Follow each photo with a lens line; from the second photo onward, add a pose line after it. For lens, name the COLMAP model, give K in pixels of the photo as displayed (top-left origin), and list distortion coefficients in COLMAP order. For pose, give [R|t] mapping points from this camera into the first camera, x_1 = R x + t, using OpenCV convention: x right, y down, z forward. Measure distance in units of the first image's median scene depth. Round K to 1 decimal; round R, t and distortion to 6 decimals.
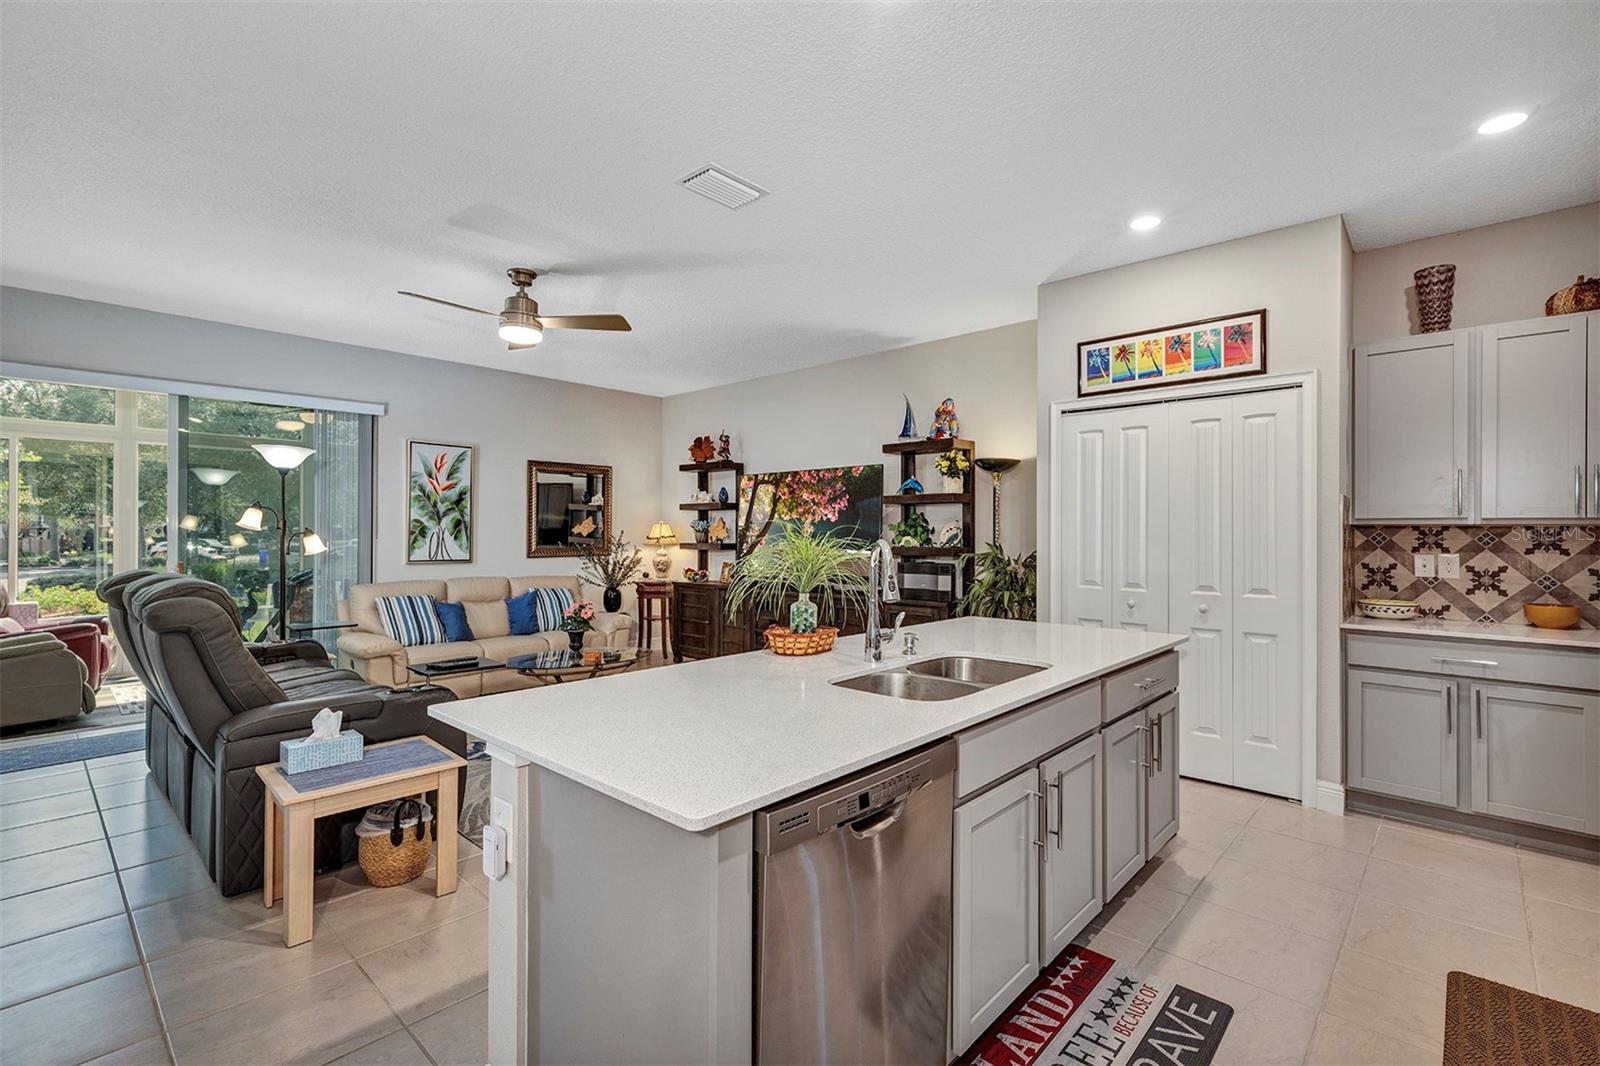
lens RADIAL K [[722.0, 0, 787.2], [0, 722.0, 528.0], [0, 0, 1]] dist [0.002842, 0.000923]
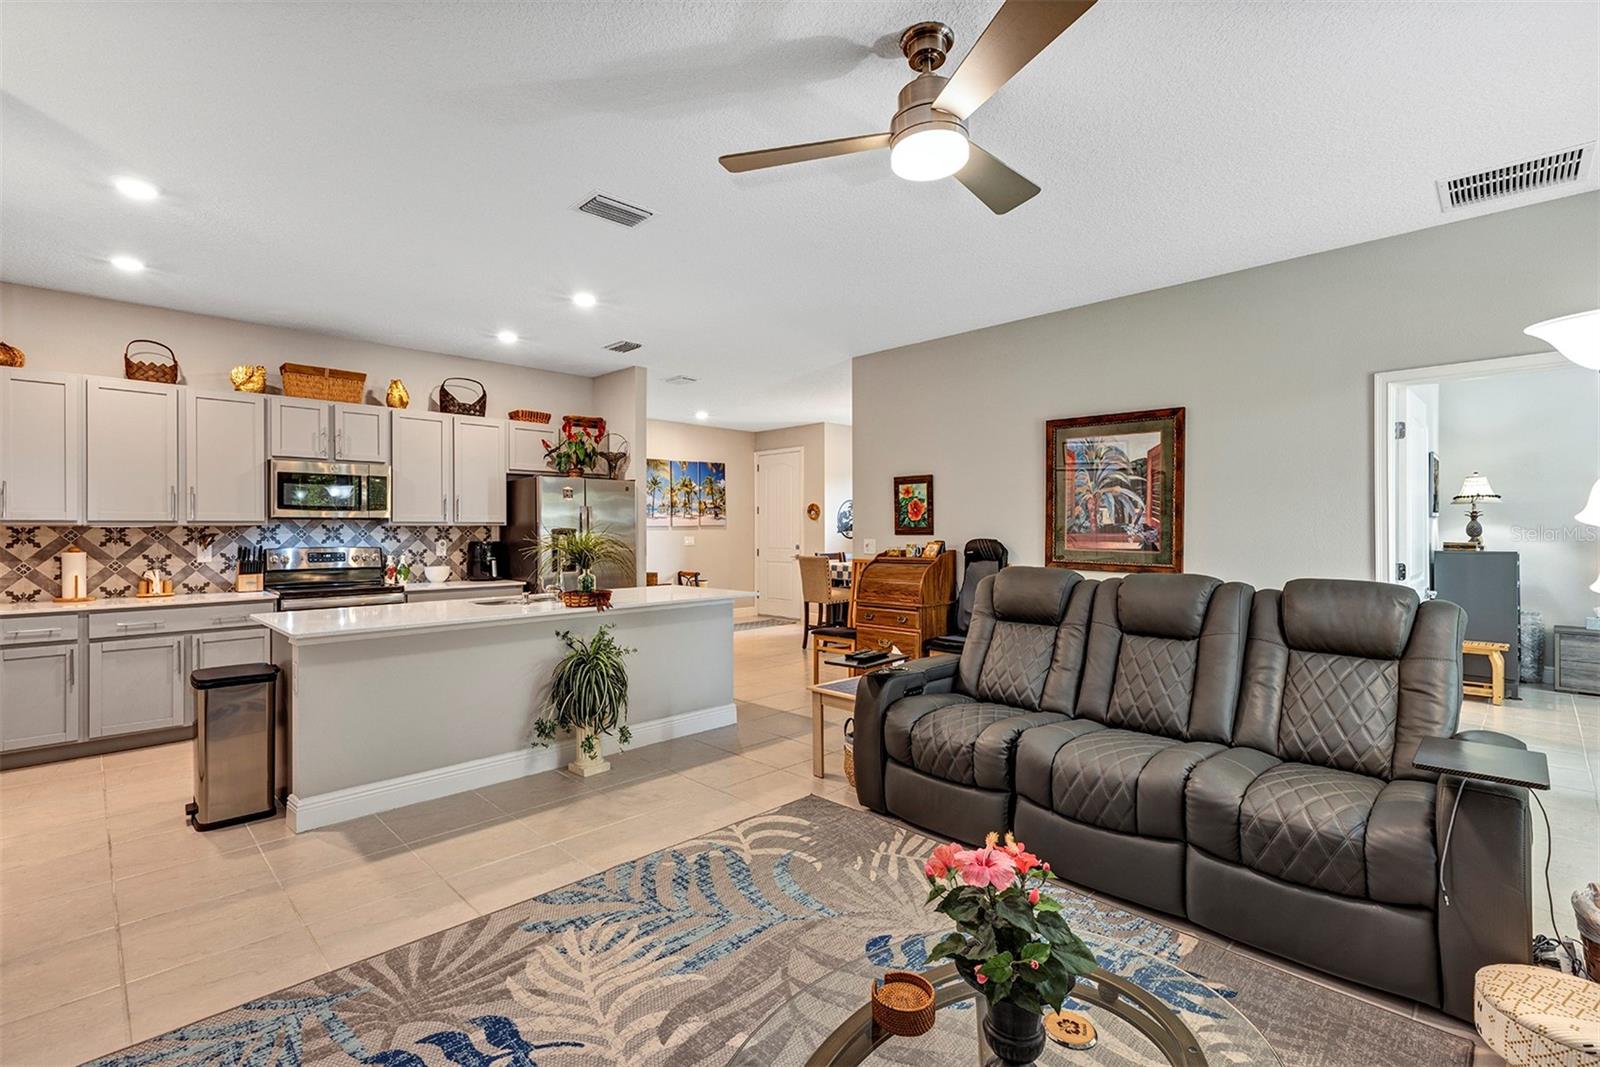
lens RADIAL K [[722.0, 0, 796.1], [0, 722.0, 528.9], [0, 0, 1]] dist [0.002842, 0.000923]
pose [[-0.999601, 0.001095, 0.028208, -0.288585], [0.000972, 0.999990, -0.004371, 0.005867], [-0.028212, -0.004342, -0.999593, 1.521206]]
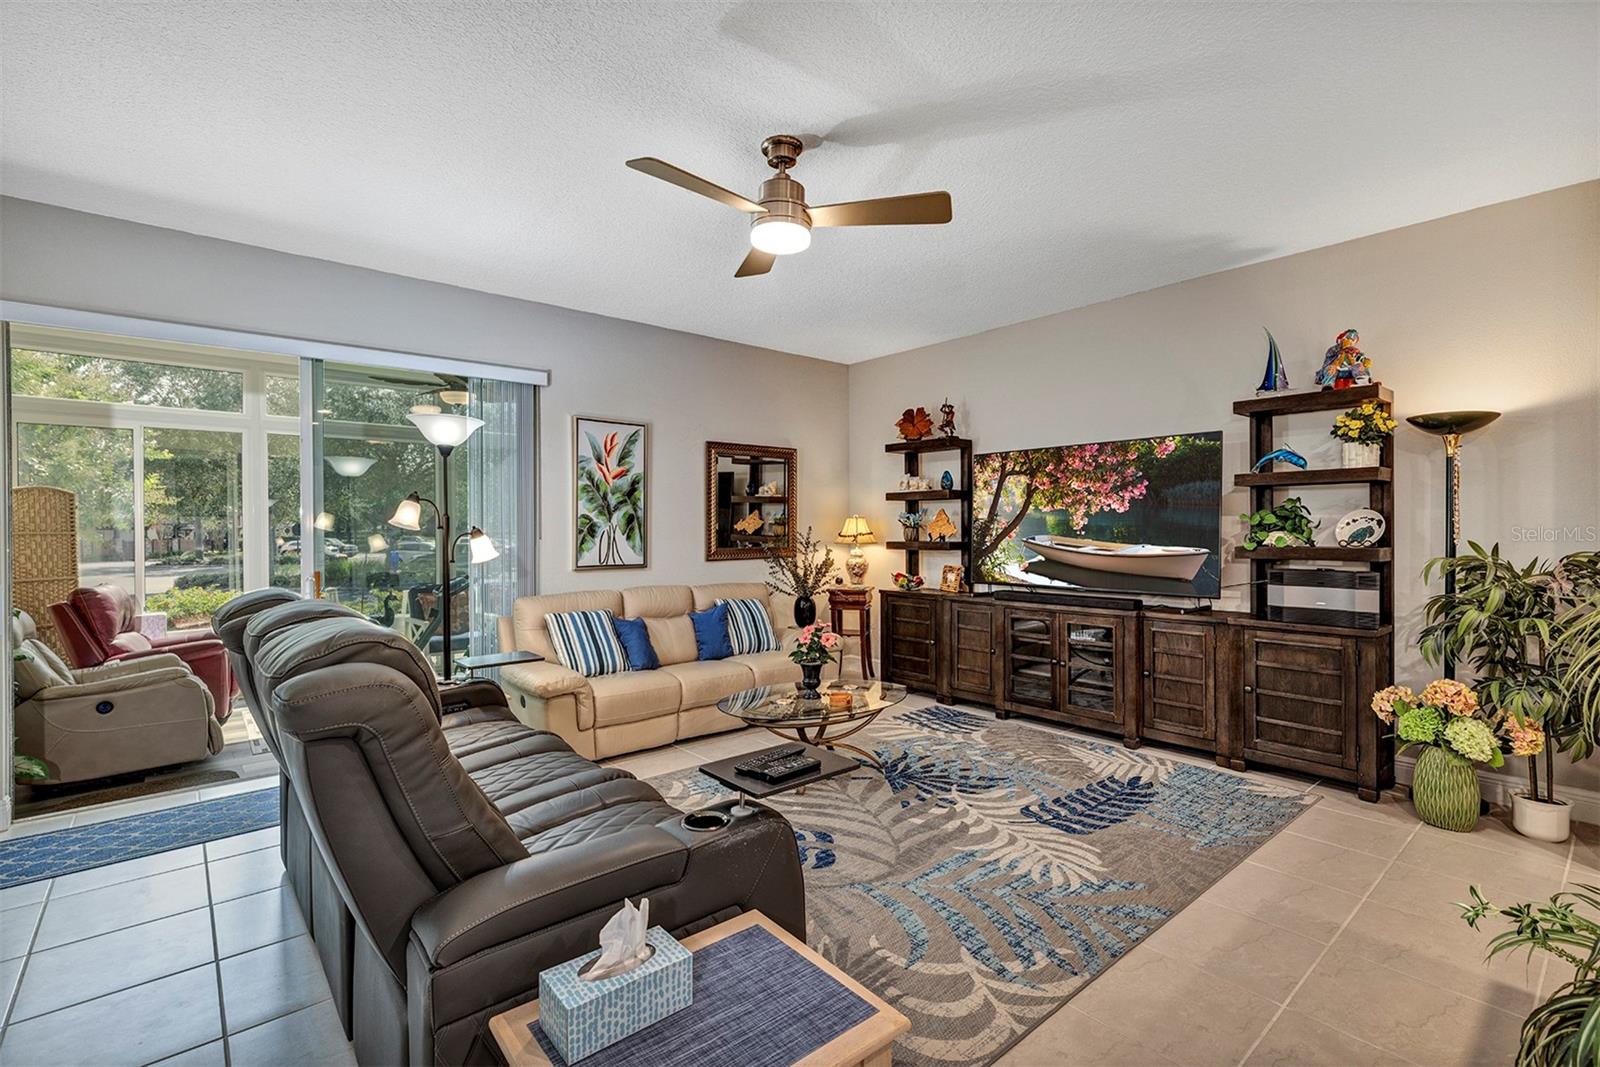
lens RADIAL K [[722.0, 0, 794.0], [0, 722.0, 533.6], [0, 0, 1]] dist [0.002842, 0.000923]
pose [[0.994561, -0.007079, -0.103918, -0.290836], [0.008533, 0.999872, 0.013555, 0.000036], [0.103809, -0.014368, 0.994493, 0.329571]]
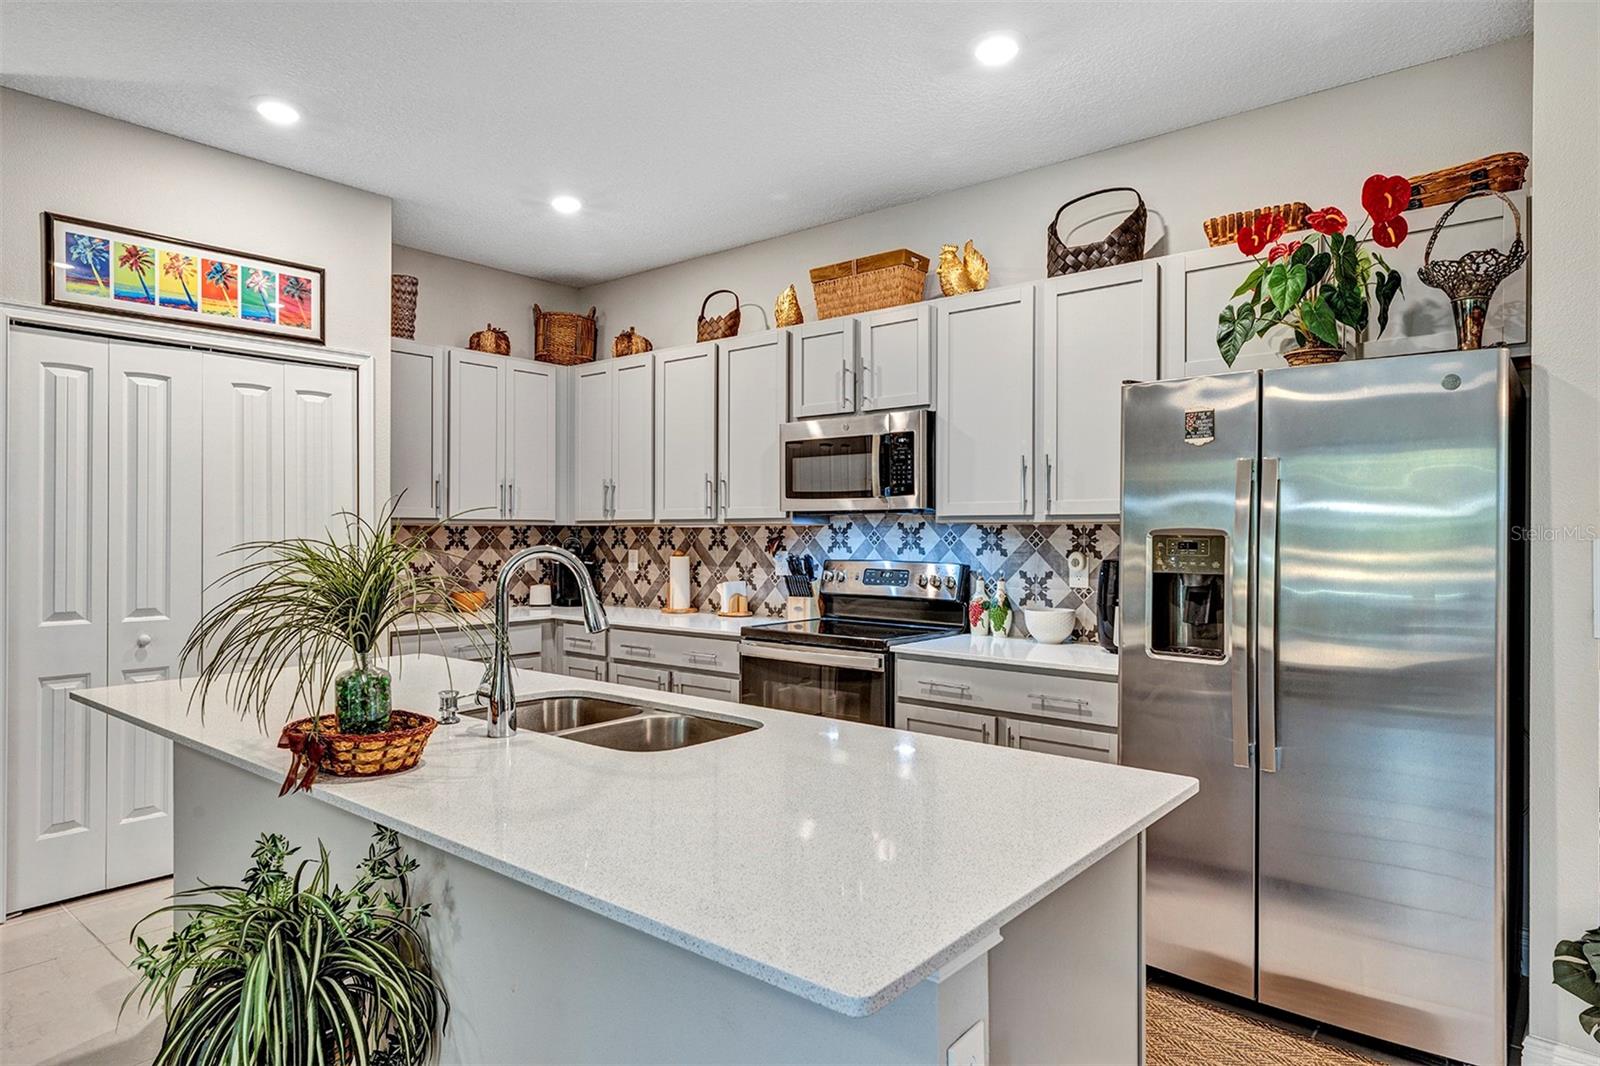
lens RADIAL K [[940.1, 0, 793.3], [0, 940.1, 531.0], [0, 0, 1]] dist [0.005119, 0.002735]
pose [[-0.061490, -0.002120, 0.998105, -0.401735], [-0.005566, 0.999983, 0.001781, -0.000168], [-0.998092, -0.005446, -0.061501, 0.432242]]
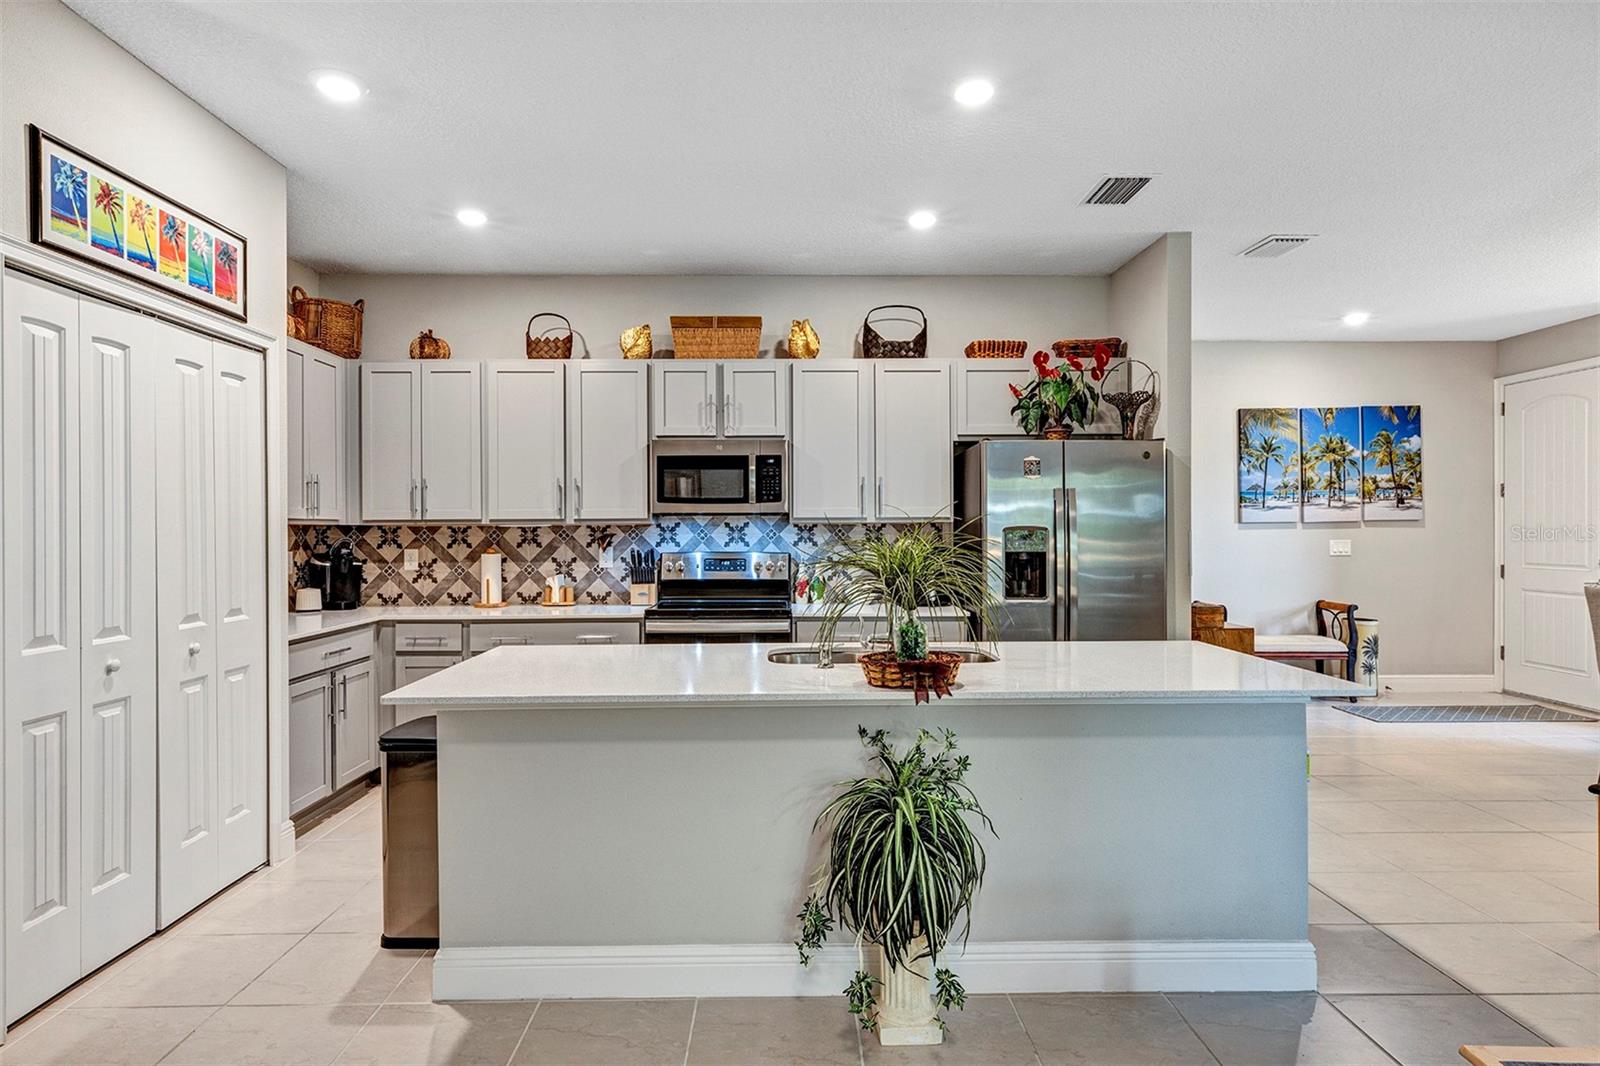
lens RADIAL K [[883.8, 0, 792.6], [0, 883.8, 529.8], [0, 0, 1]] dist [0.013859, -0.000784]
pose [[-0.699354, 0.000232, 0.714775, -0.341862], [-0.000313, 1.000000, -0.000631, 0.002907], [-0.714775, -0.000665, -0.699354, 1.041321]]
